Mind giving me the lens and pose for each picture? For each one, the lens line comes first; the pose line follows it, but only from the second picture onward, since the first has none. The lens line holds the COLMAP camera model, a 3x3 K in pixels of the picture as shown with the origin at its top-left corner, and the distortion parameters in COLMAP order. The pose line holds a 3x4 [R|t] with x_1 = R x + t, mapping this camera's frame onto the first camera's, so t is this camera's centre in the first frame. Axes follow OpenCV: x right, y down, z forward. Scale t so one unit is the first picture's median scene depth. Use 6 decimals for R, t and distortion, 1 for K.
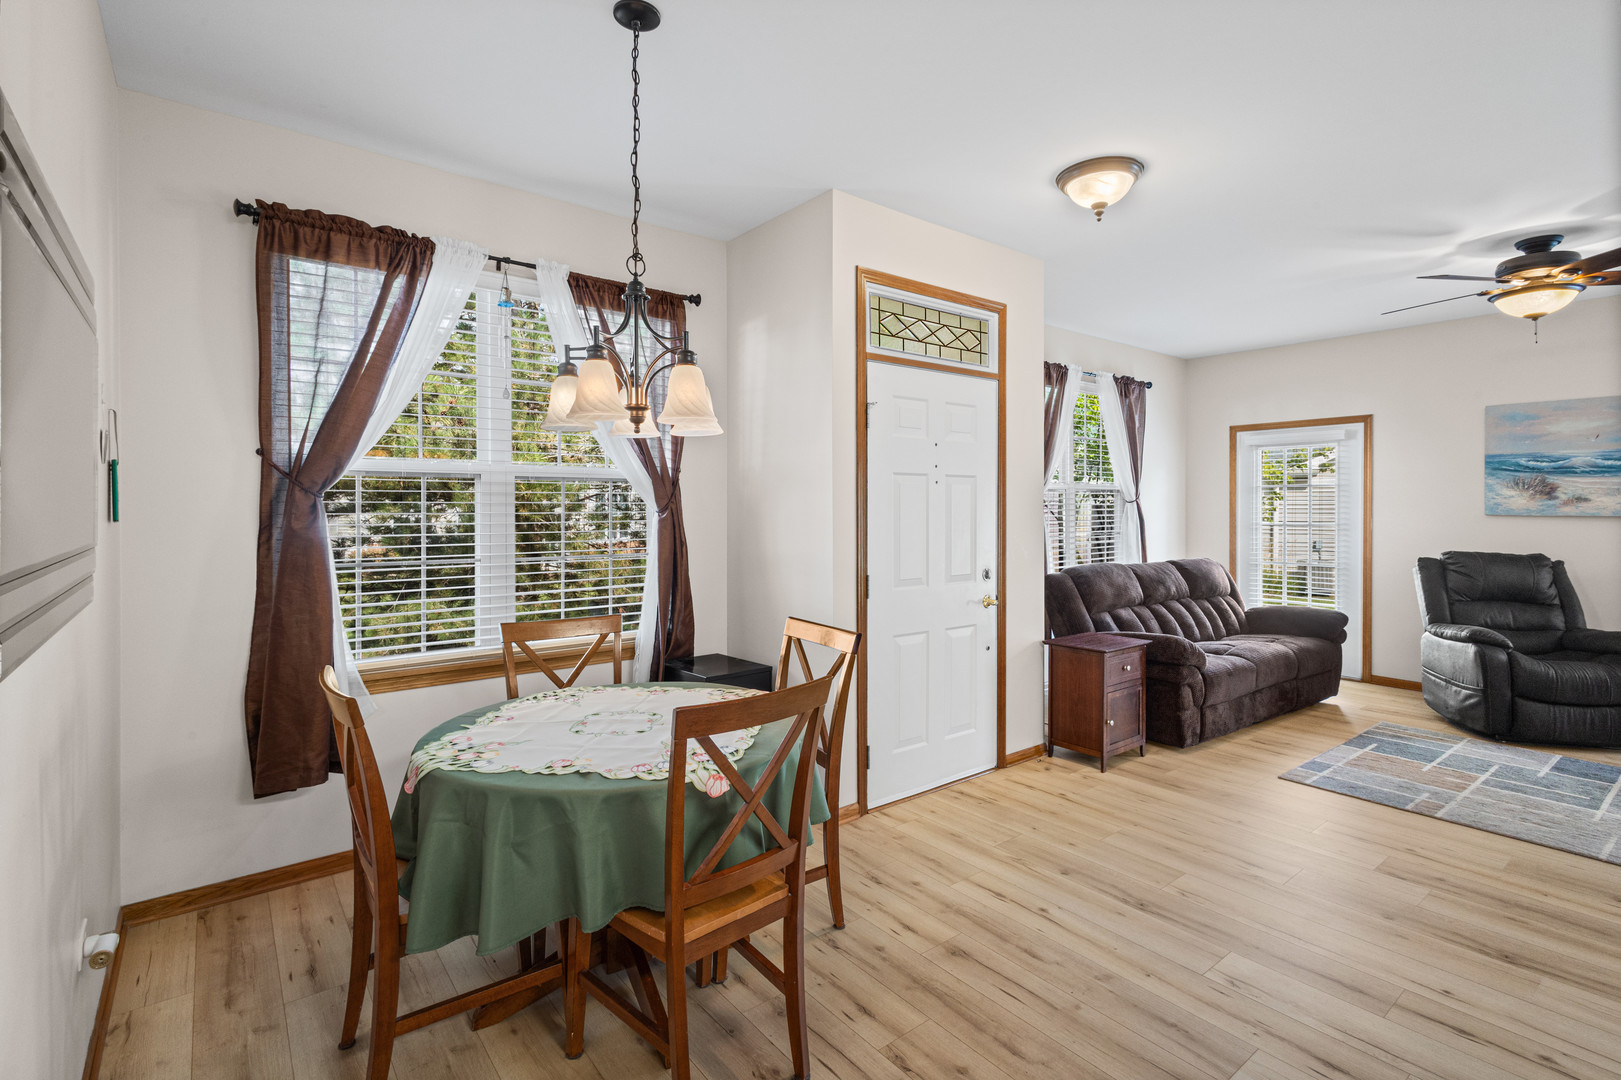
lens RADIAL K [[749.0, 0, 809.0], [0, 749.0, 509.8], [0, 0, 1]] dist [0.011279, -0.004681]
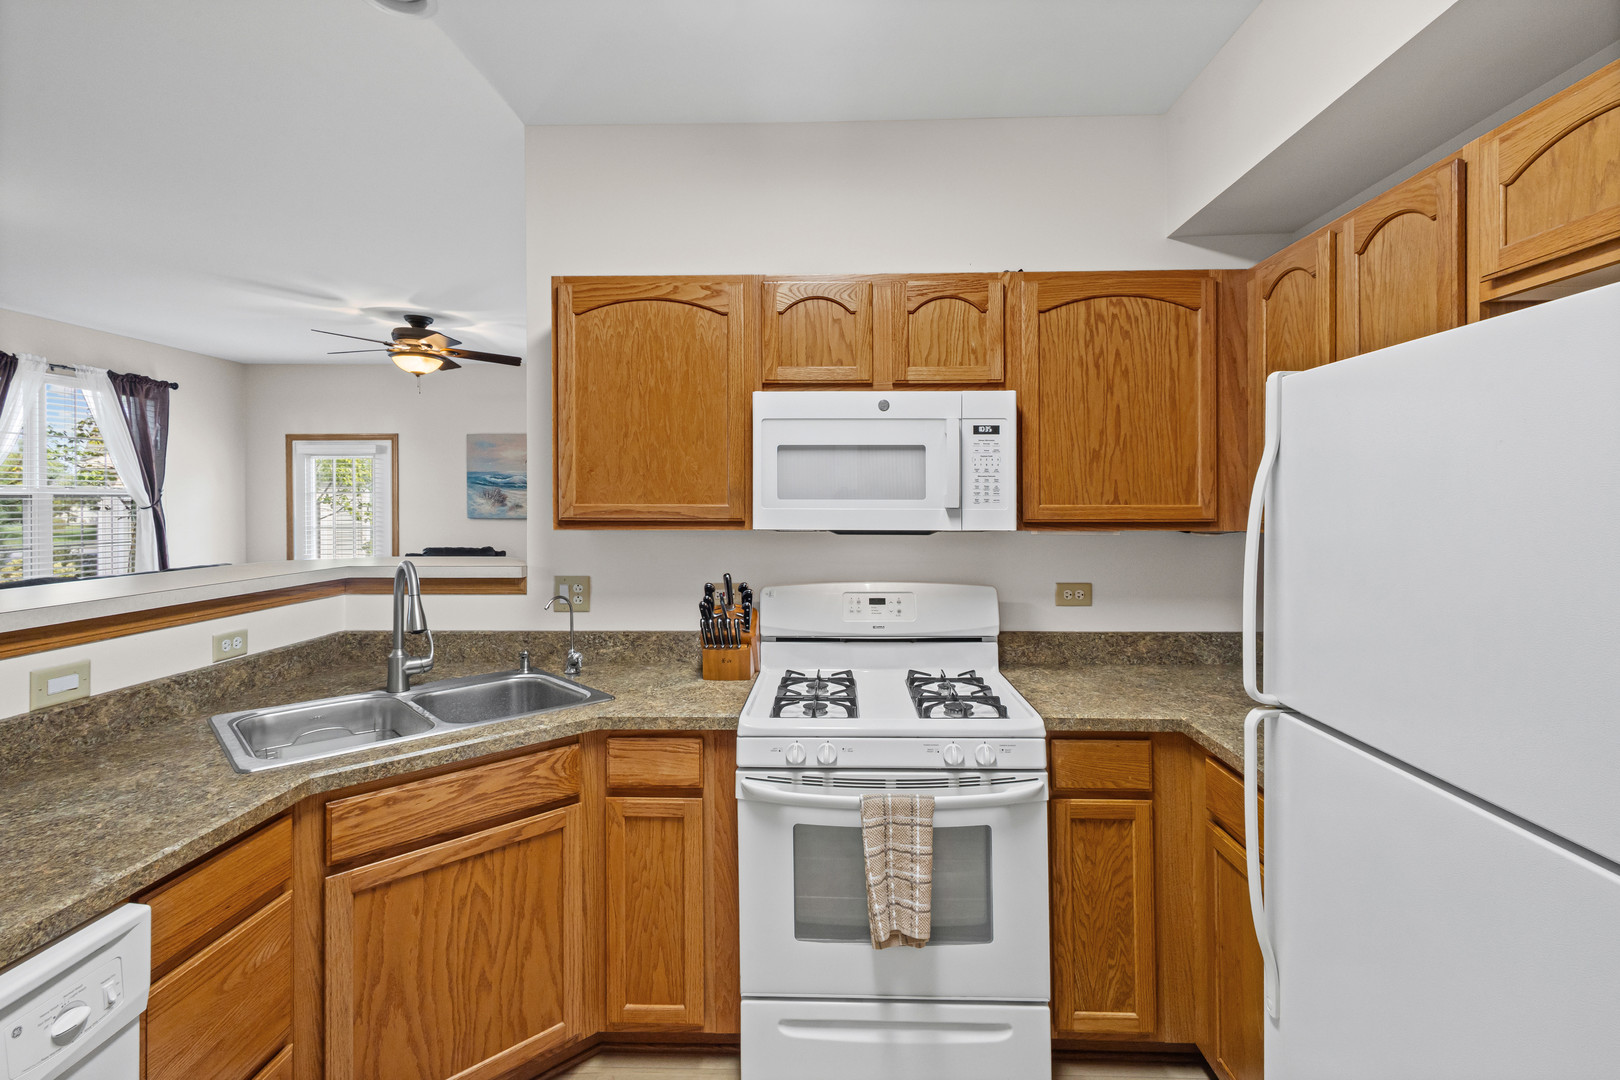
lens RADIAL K [[764.7, 0, 810.3], [0, 764.7, 502.2], [0, 0, 1]] dist [0.009382, -0.001334]
pose [[0.640343, -0.001138, 0.768088, 0.351356], [0.003665, 0.999992, -0.001575, -0.021514], [-0.768080, 0.003823, 0.640342, -0.405380]]
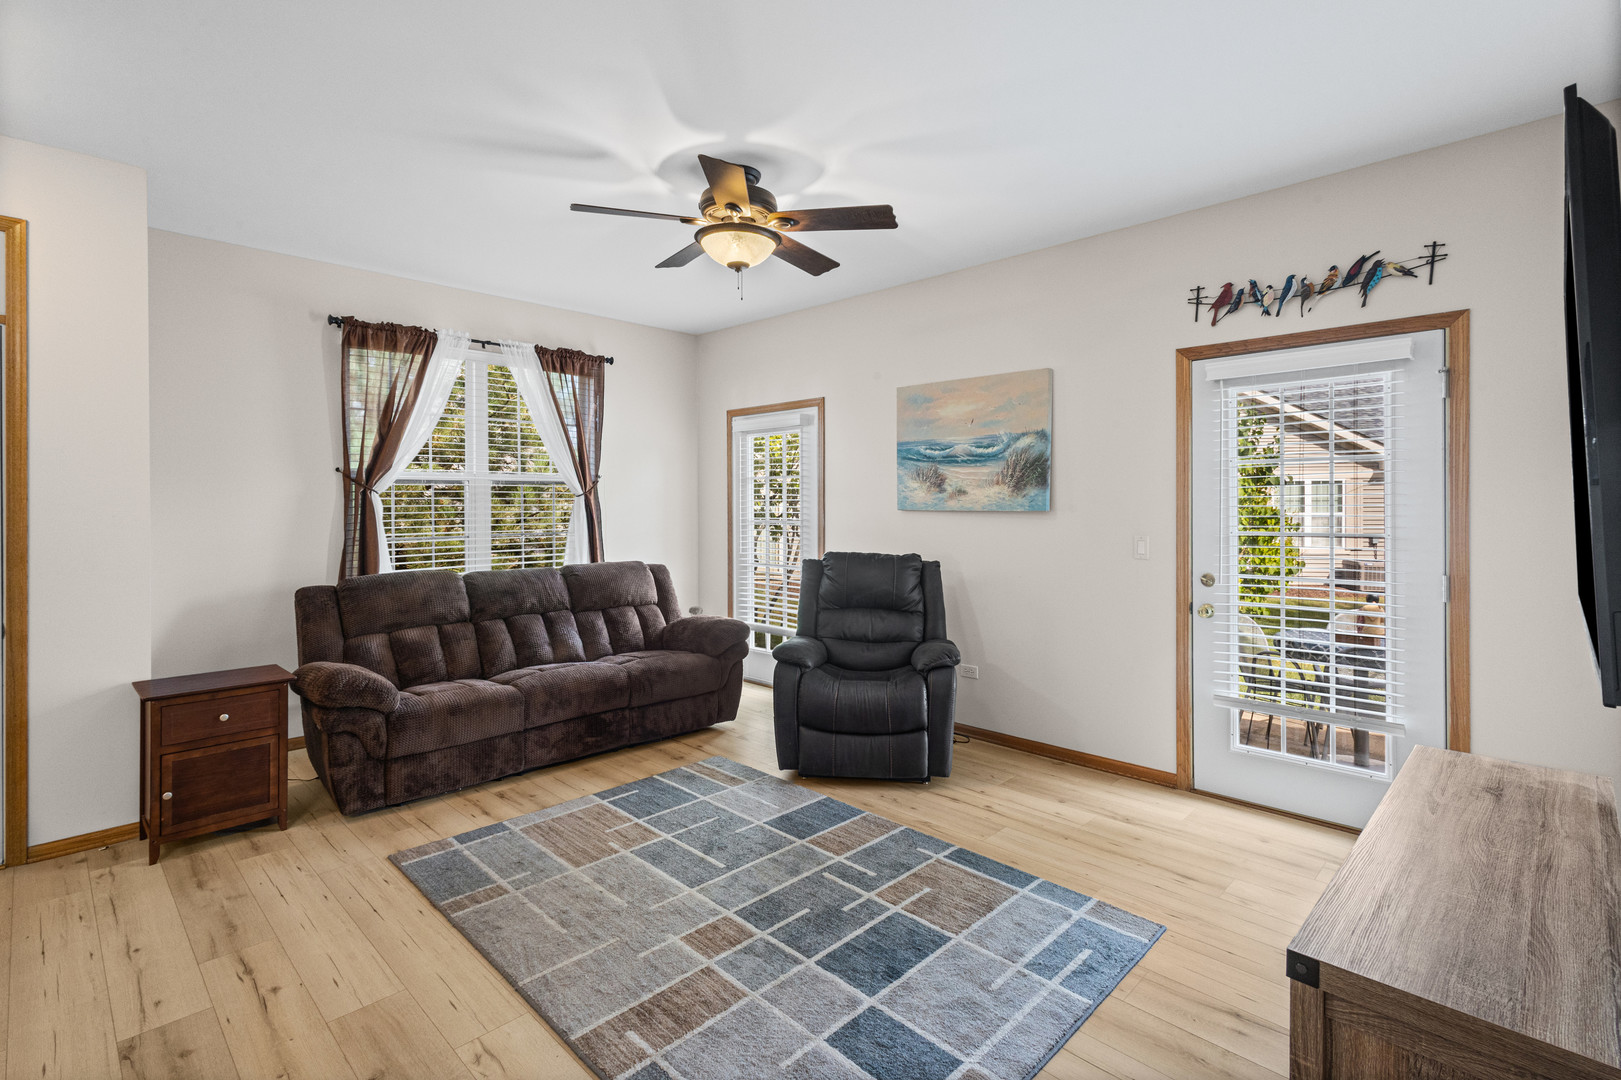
lens RADIAL K [[754.3, 0, 811.9], [0, 754.3, 504.7], [0, 0, 1]] dist [0.010973, -0.000408]
pose [[0.991249, -0.002523, 0.131979, 0.914692], [0.002760, 0.999995, -0.001610, 0.002487], [-0.131974, 0.001960, 0.991251, 0.176956]]
